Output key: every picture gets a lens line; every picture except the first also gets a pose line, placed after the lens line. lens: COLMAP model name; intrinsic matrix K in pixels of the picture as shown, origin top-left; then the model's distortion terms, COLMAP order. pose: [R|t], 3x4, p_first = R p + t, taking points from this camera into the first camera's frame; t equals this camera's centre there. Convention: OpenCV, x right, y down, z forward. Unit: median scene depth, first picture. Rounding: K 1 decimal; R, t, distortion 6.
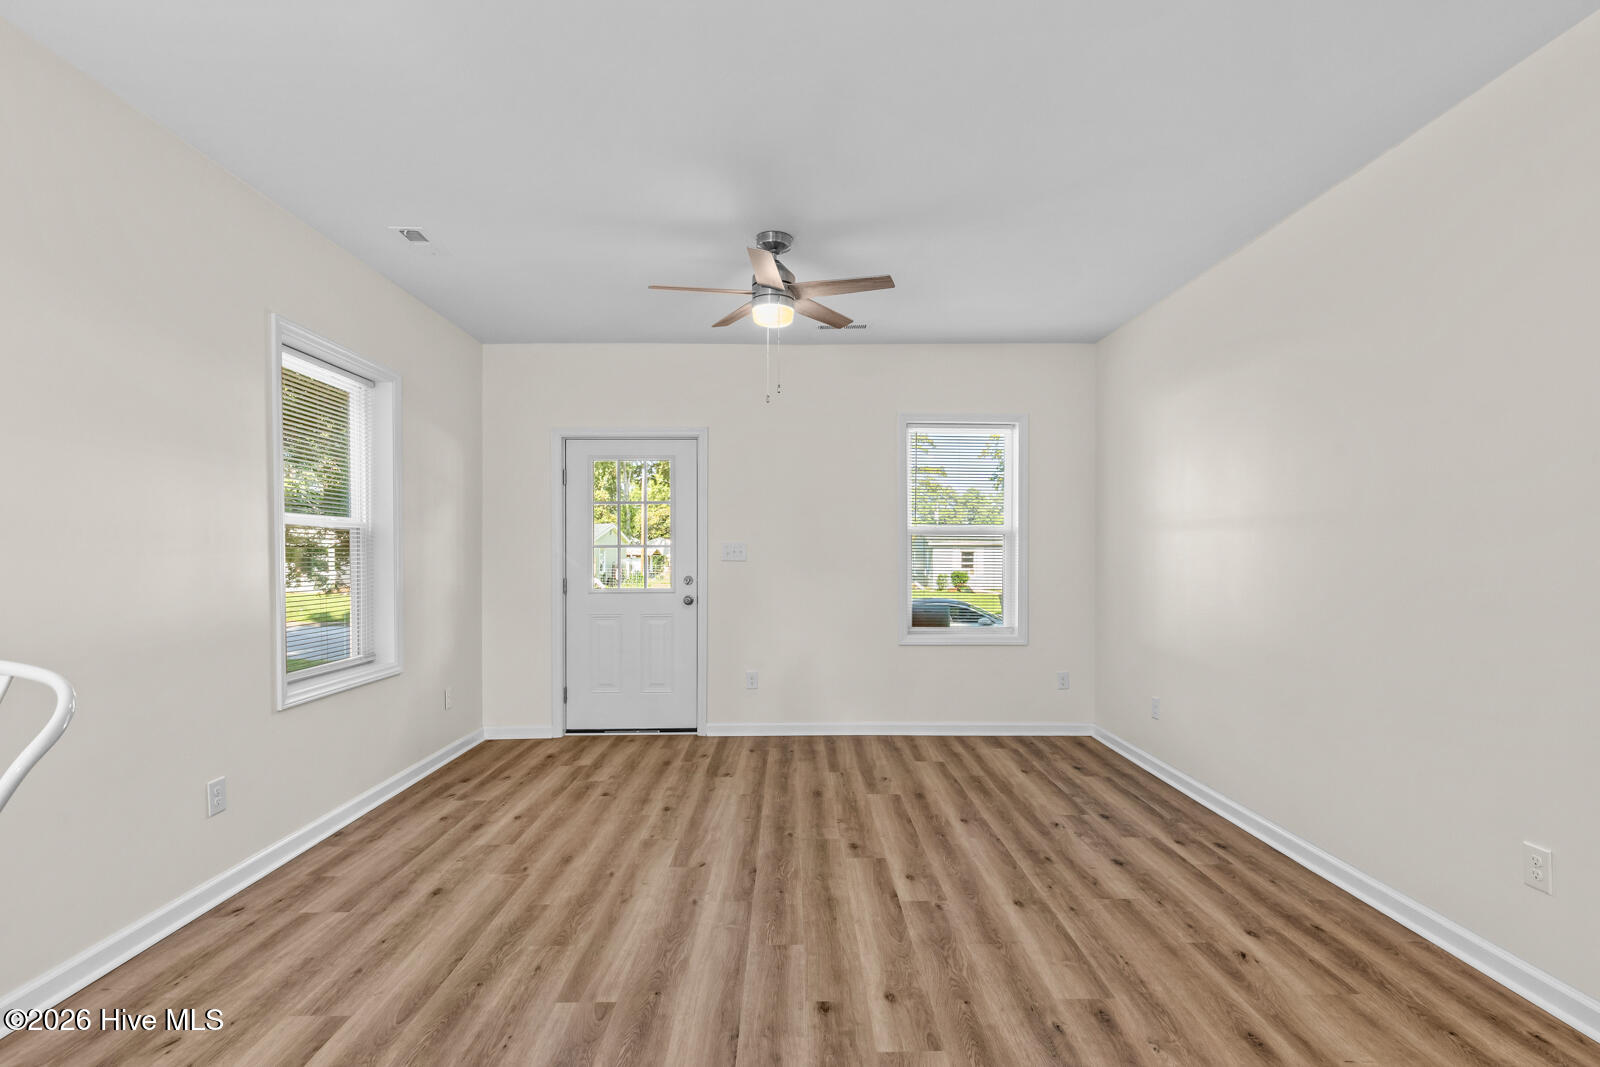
lens RADIAL K [[661.9, 0, 819.2], [0, 661.9, 528.5], [0, 0, 1]] dist [0.003669, -0.001112]
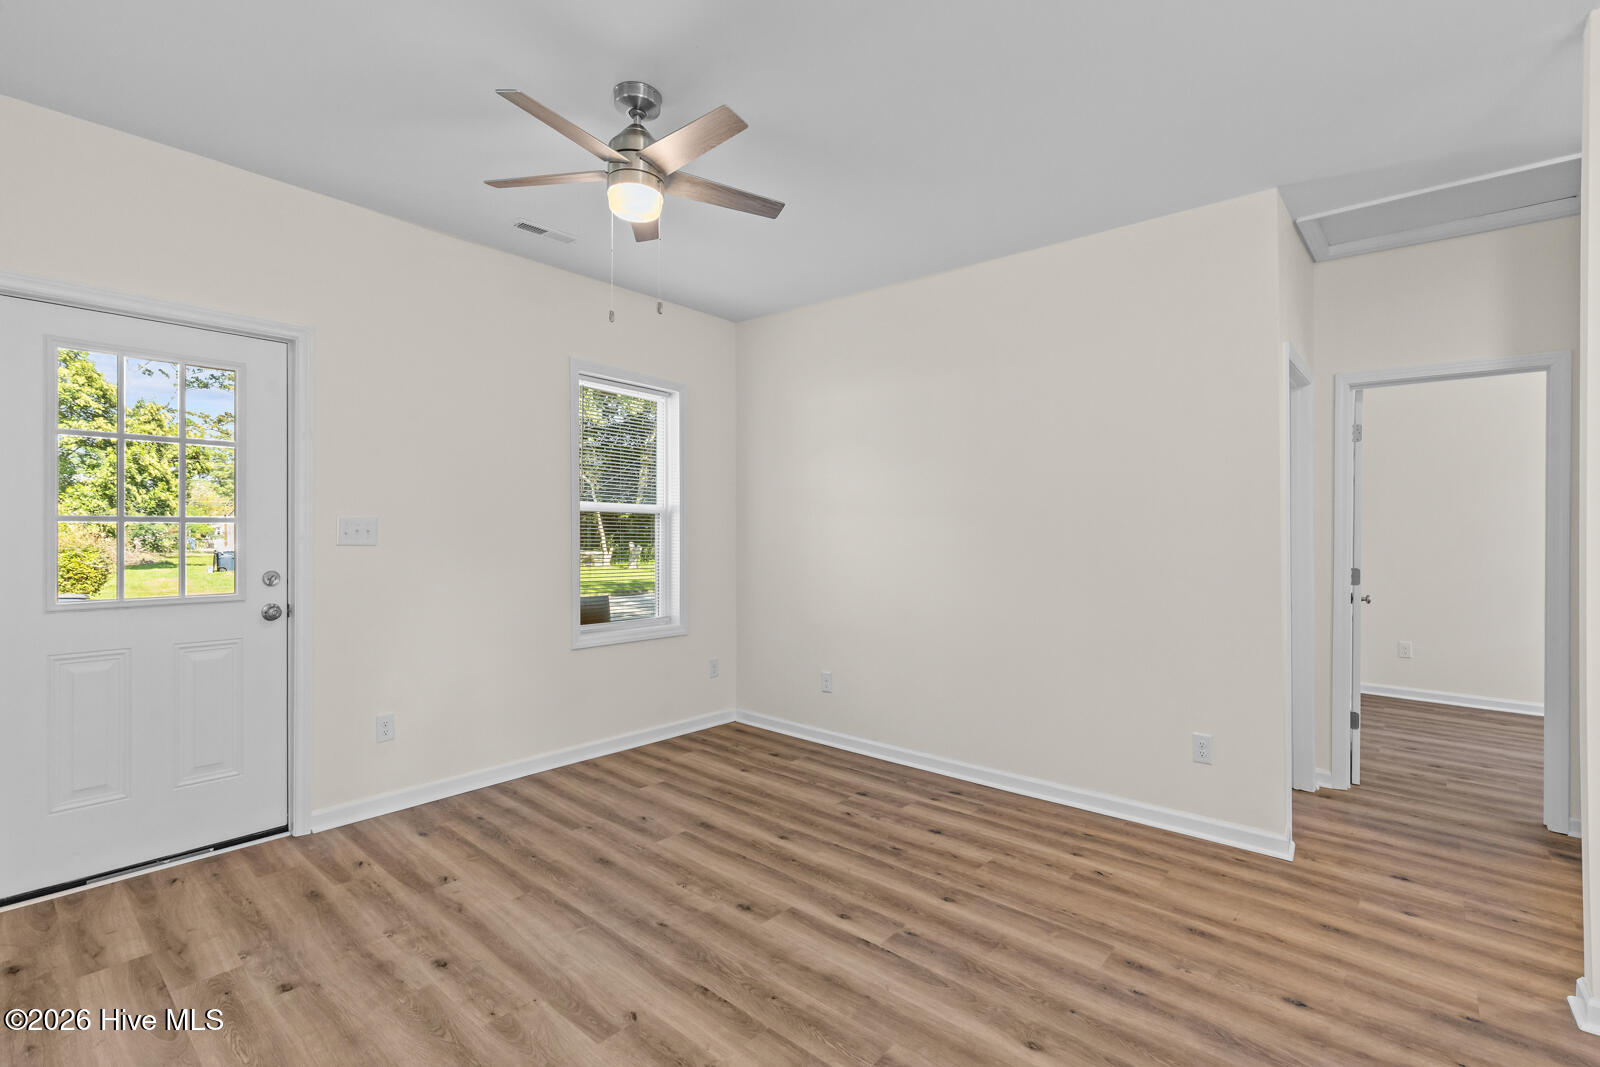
lens RADIAL K [[695.3, 0, 725.0], [0, 695.3, 531.7], [0, 0, 1]] dist [0.005031, -0.001183]
pose [[0.715489, 0.005944, 0.698598, -0.570216], [-0.033747, 0.999091, 0.026062, -0.009671], [-0.697808, -0.042222, 0.715039, 0.414419]]
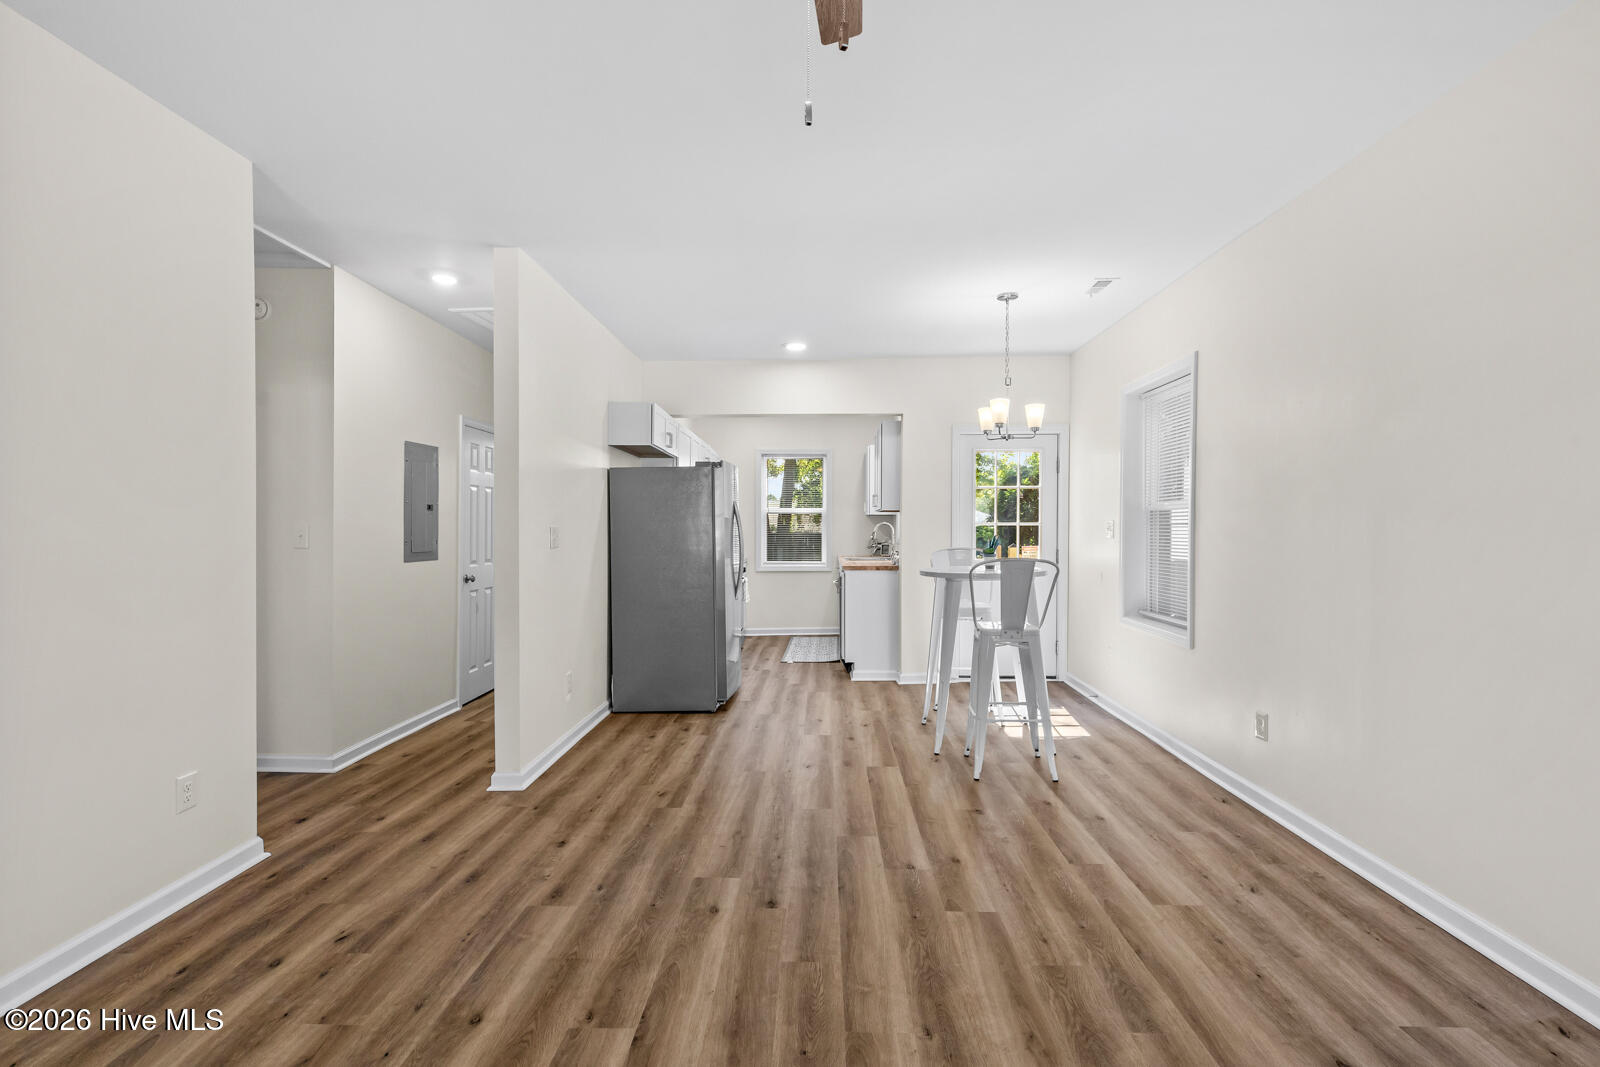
lens RADIAL K [[676.9, 0, 827.6], [0, 676.9, 541.2], [0, 0, 1]] dist [0.006784, -0.001435]
pose [[-0.999308, 0.001837, 0.037153, -0.091213], [0.001156, 0.999831, -0.018341, 0.048211], [-0.037181, -0.018285, -0.999141, 1.435660]]
